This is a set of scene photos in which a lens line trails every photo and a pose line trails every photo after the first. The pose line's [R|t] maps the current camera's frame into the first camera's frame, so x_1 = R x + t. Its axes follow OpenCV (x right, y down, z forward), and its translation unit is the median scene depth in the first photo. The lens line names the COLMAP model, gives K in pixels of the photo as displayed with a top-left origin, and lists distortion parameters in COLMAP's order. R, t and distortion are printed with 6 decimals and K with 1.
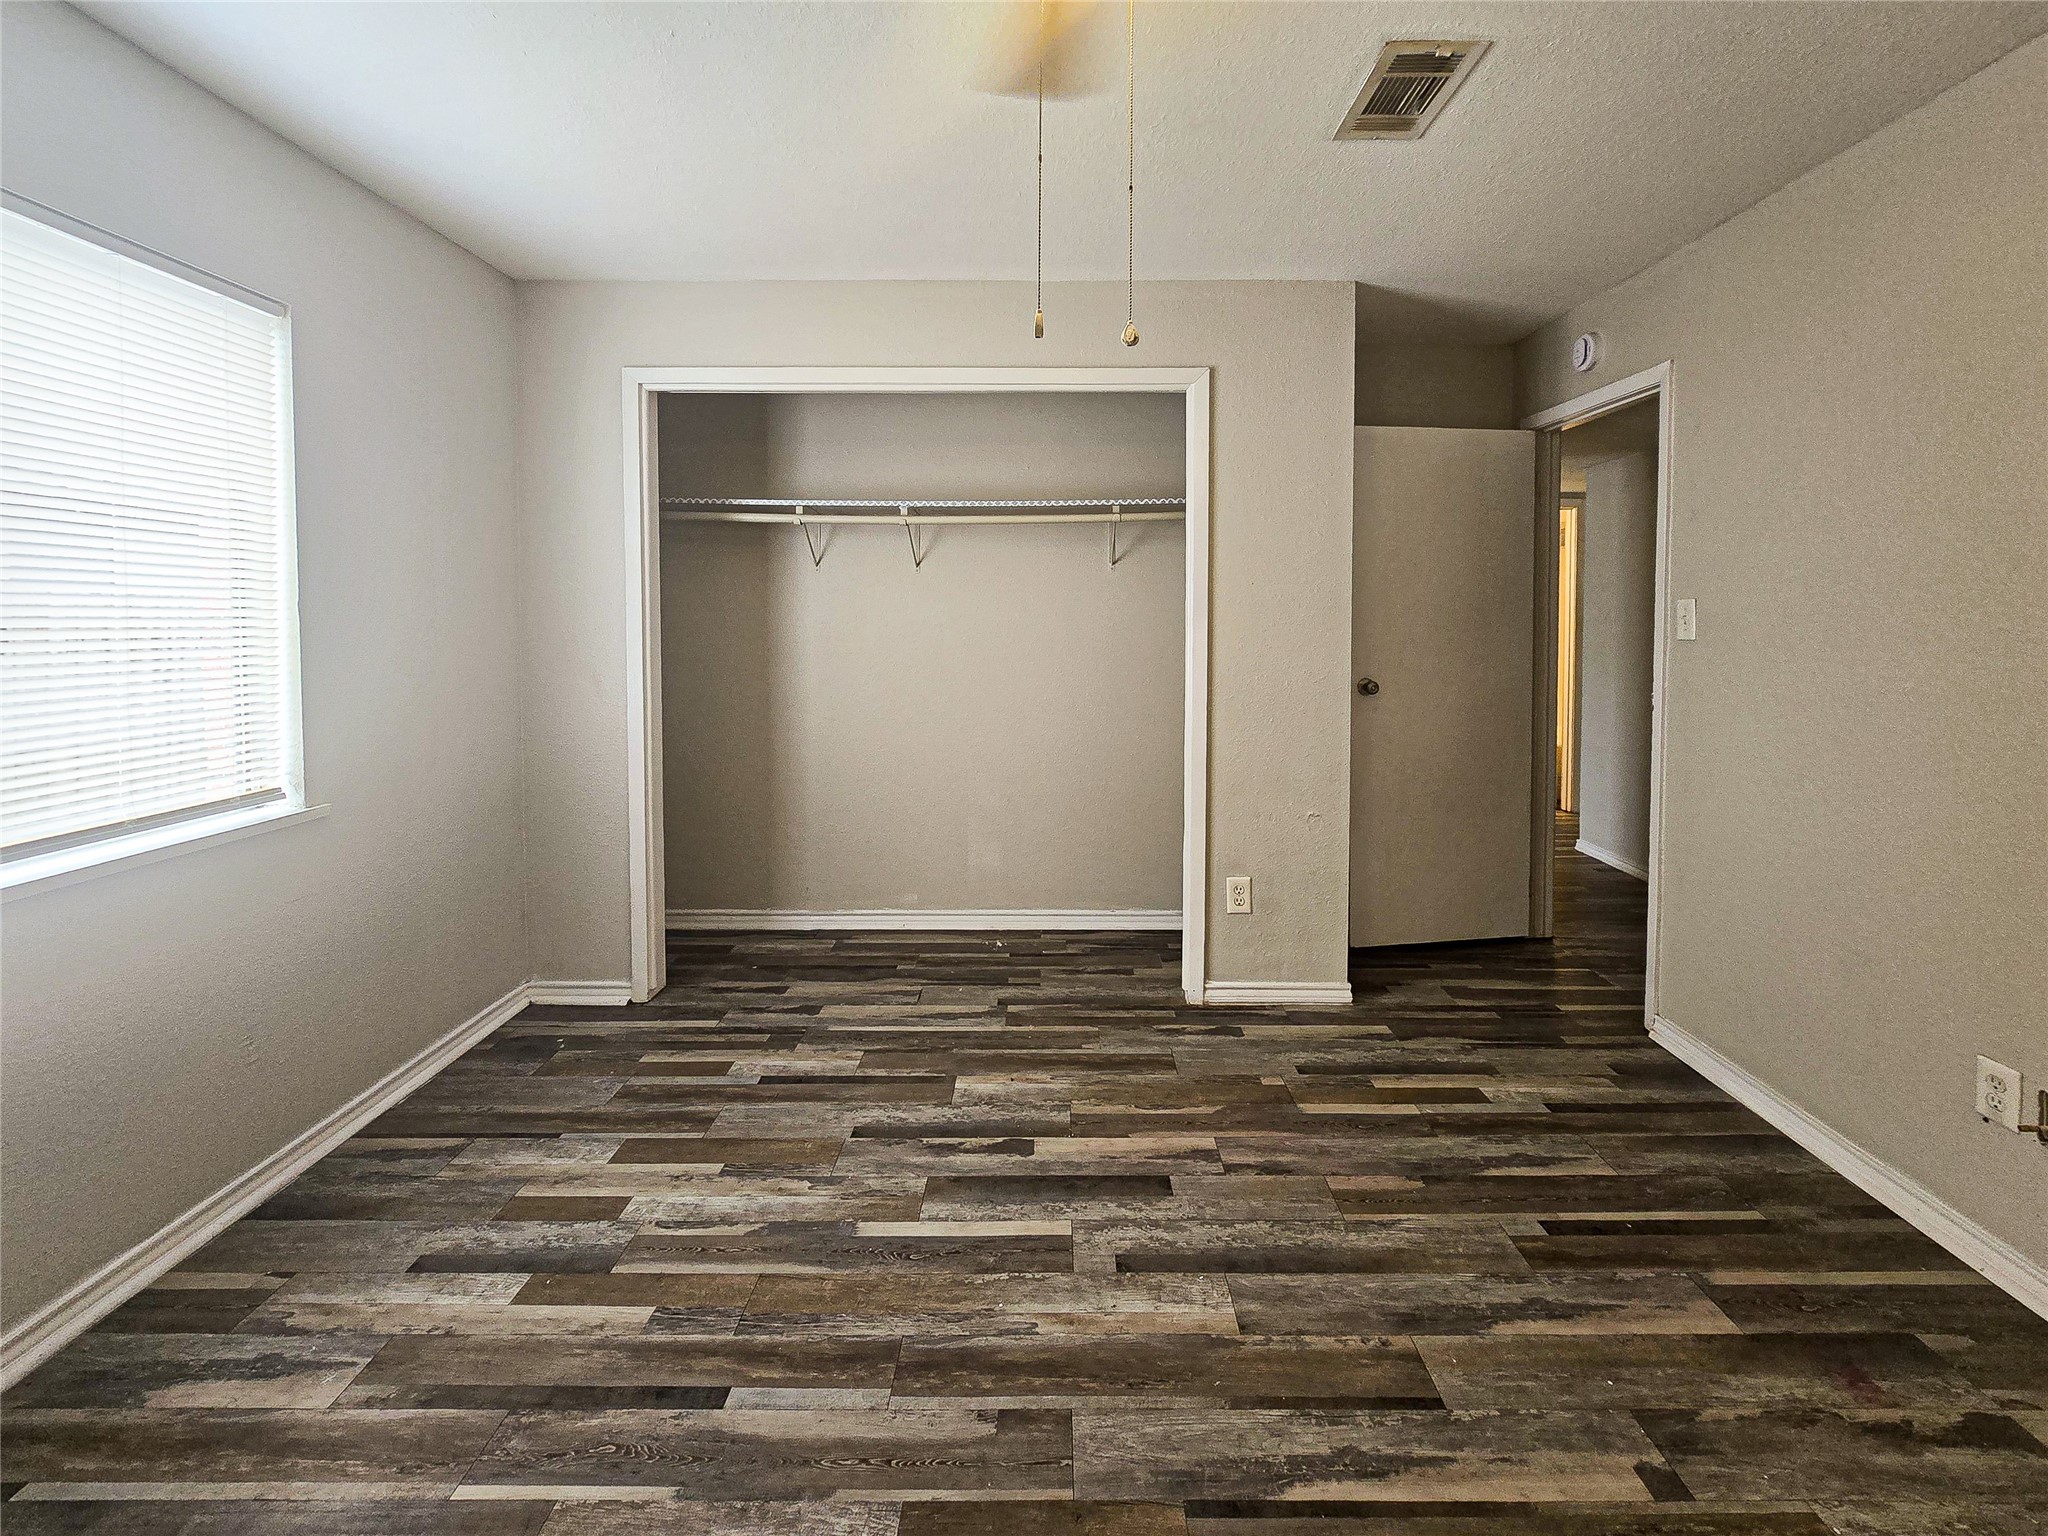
lens RADIAL K [[871.8, 0, 1041.1], [0, 871.8, 768.6], [0, 0, 1]] dist [-0.000029, 0.000035]
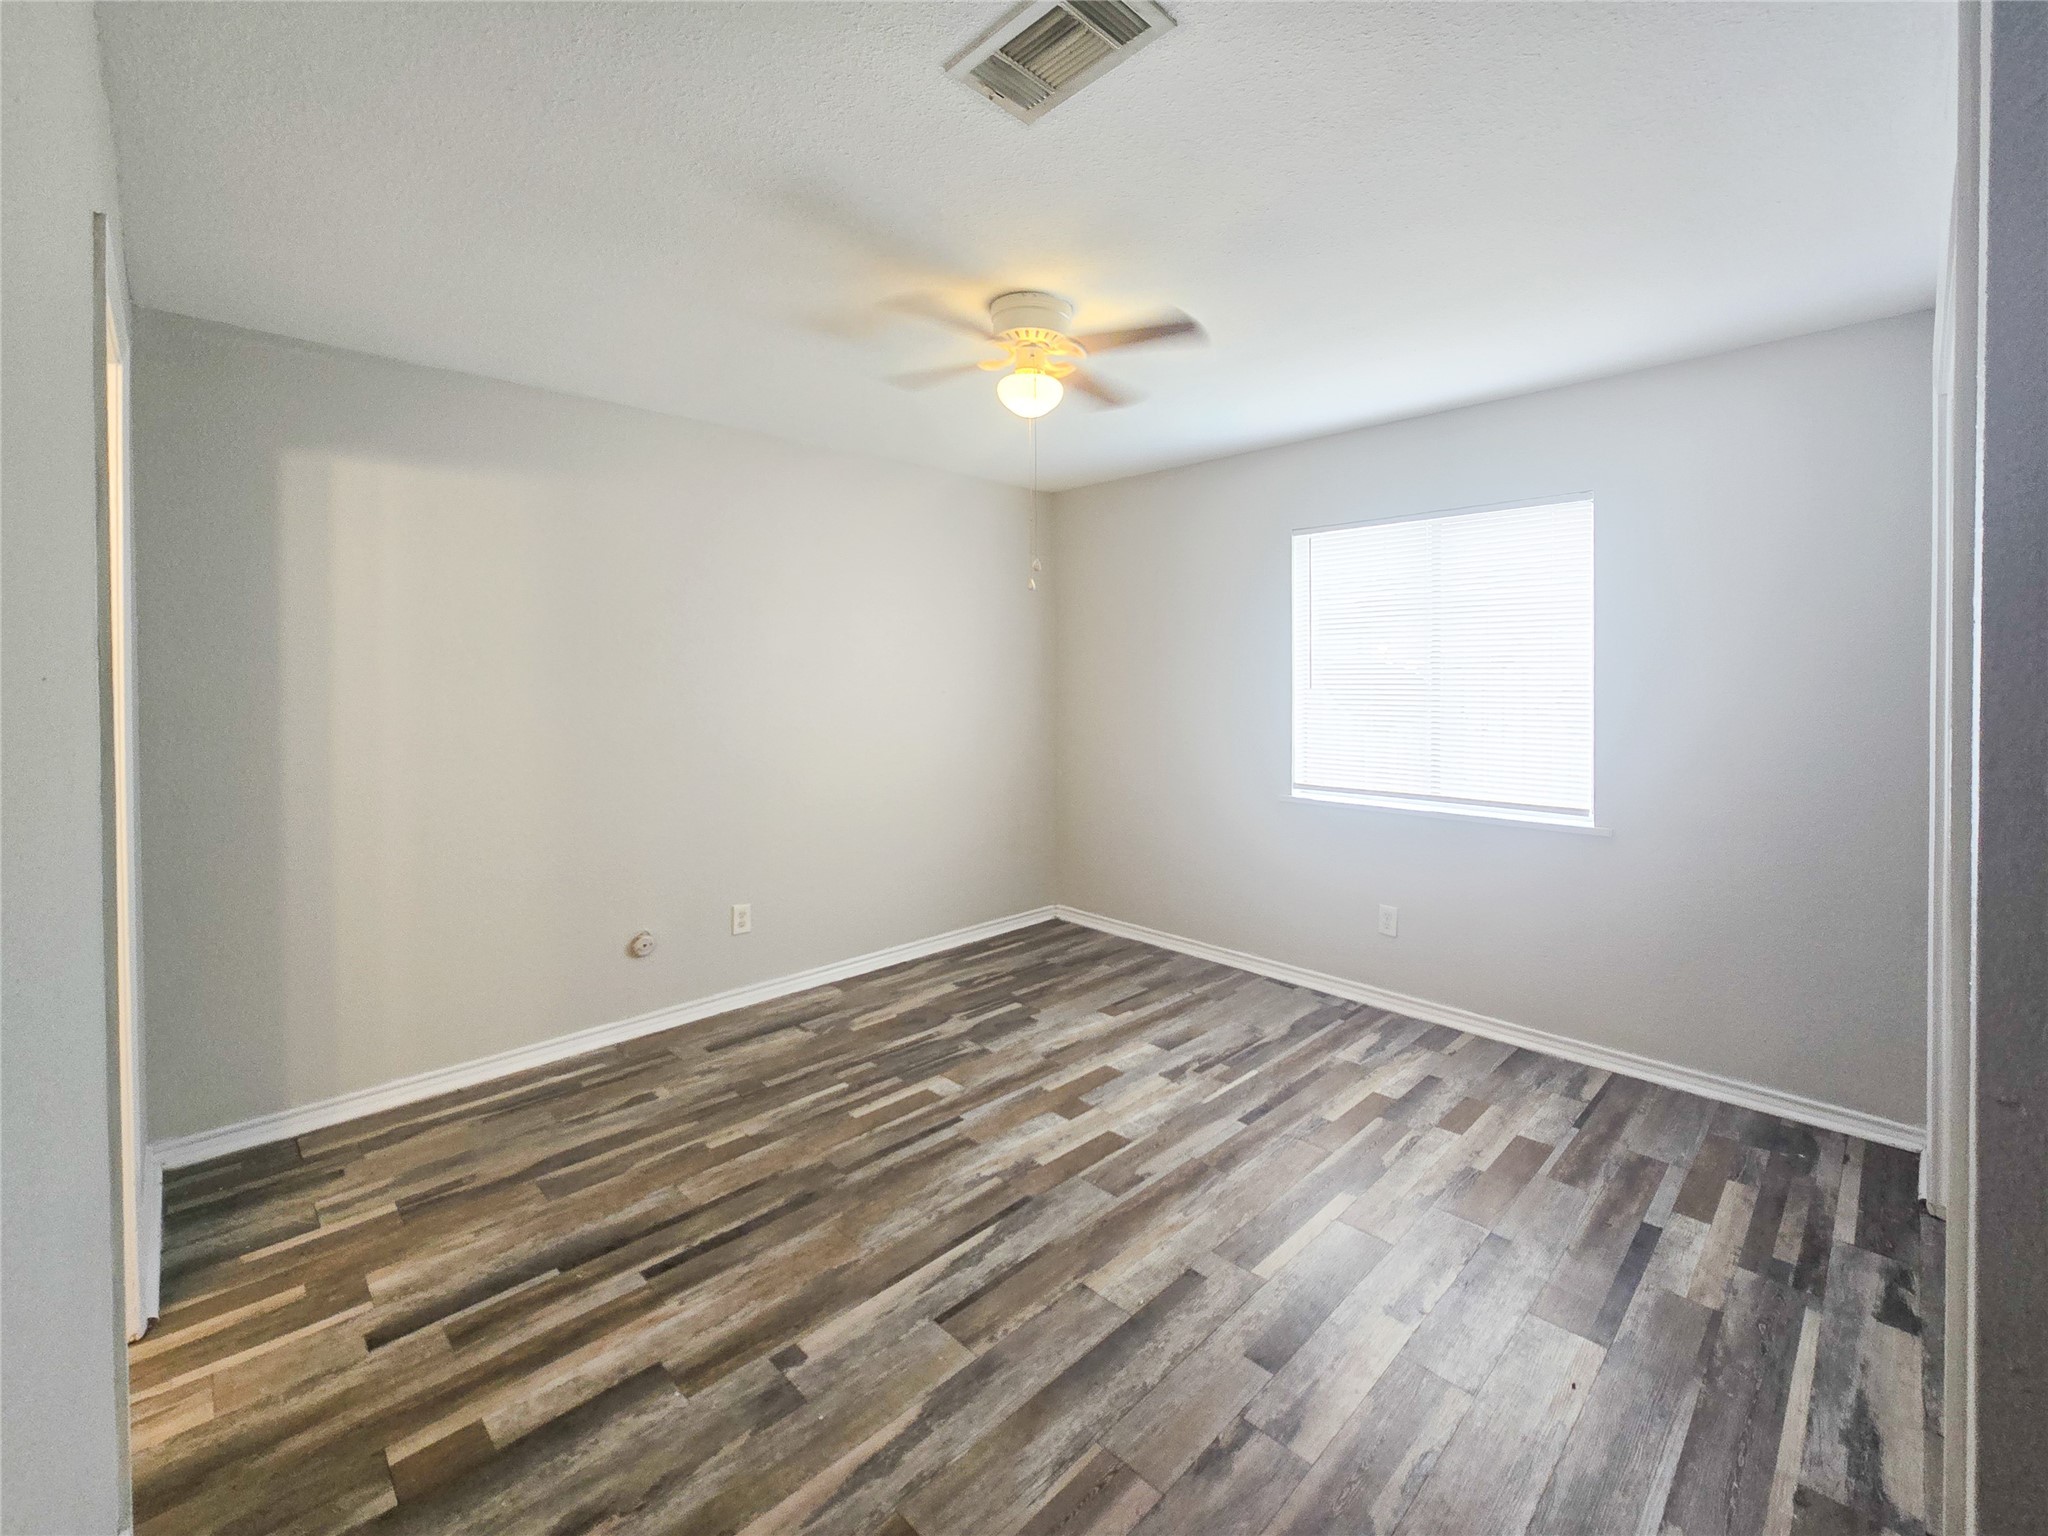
lens RADIAL K [[871.8, 0, 1041.1], [0, 871.8, 768.6], [0, 0, 1]] dist [-0.000029, 0.000035]
pose [[-0.701636, 0.070851, -0.709005, 1.035050], [-0.121571, 0.968551, 0.217095, -0.306652], [0.702088, 0.238516, -0.670956, 1.524574]]
